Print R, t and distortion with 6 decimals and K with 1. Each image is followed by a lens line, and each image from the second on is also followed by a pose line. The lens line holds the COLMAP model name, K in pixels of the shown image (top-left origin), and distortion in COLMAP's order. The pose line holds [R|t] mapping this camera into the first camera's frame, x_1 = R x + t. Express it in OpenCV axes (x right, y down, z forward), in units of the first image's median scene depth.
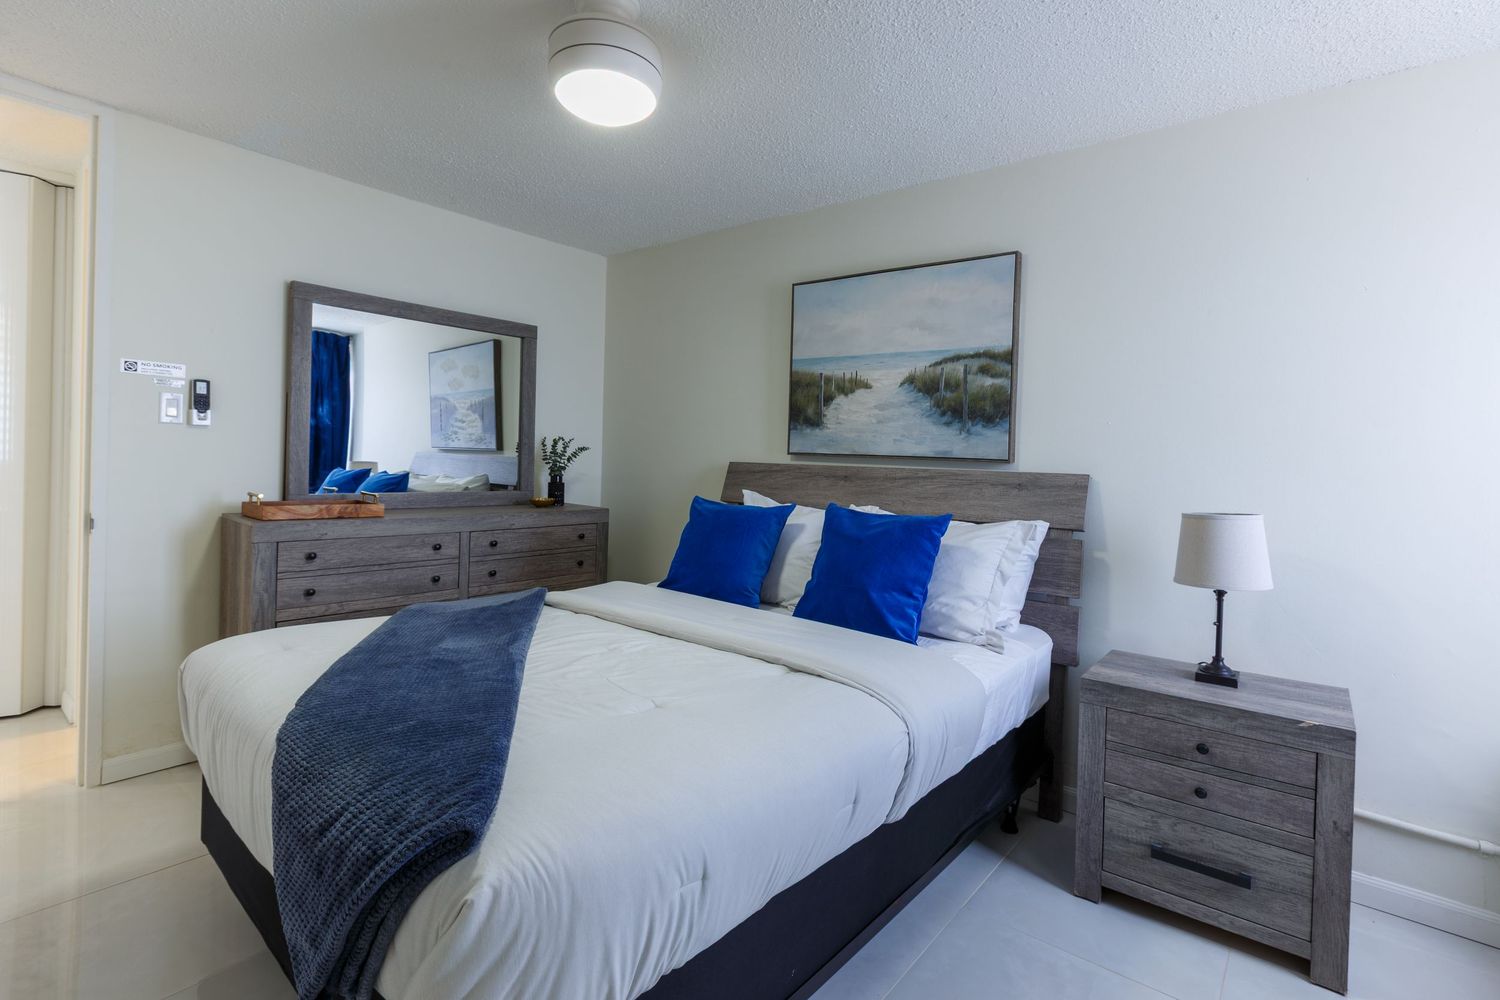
lens RADIAL K [[687.2, 0, 783.8], [0, 687.2, 458.6], [0, 0, 1]] dist [-0.005588, -0.000674]
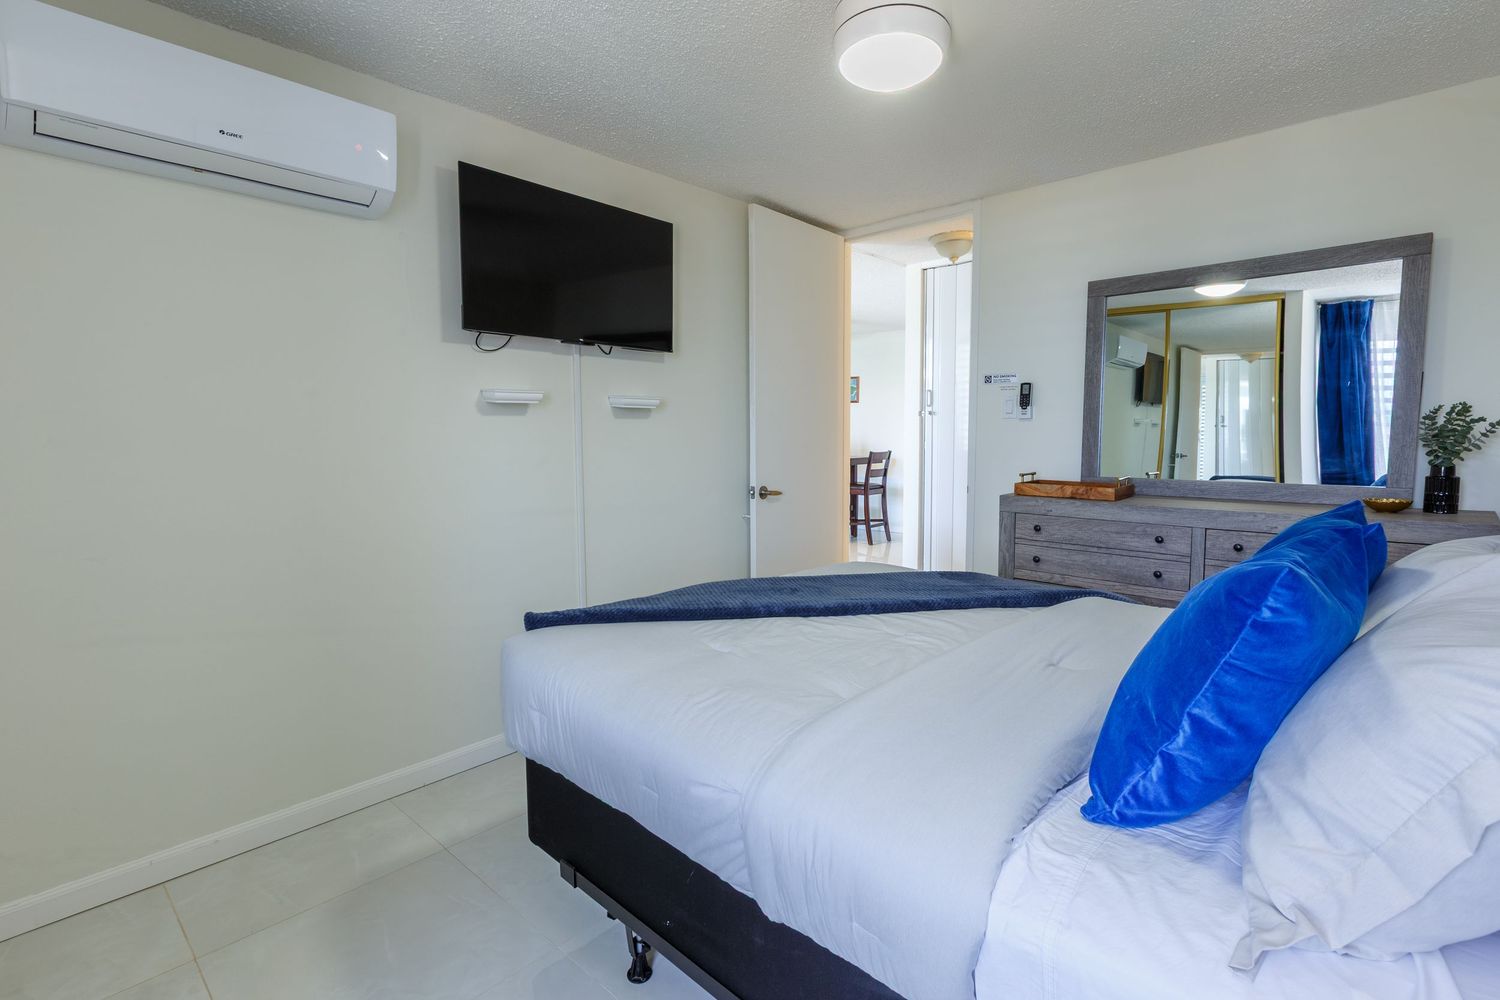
lens RADIAL K [[687.2, 0, 738.0], [0, 687.2, 507.5], [0, 0, 1]] dist [-0.005588, -0.000674]
pose [[-0.074844, 0.074700, -0.994393, 0.460159], [0.004358, 0.997205, 0.074583, 0.017854], [0.997186, 0.001249, -0.074960, 0.544740]]
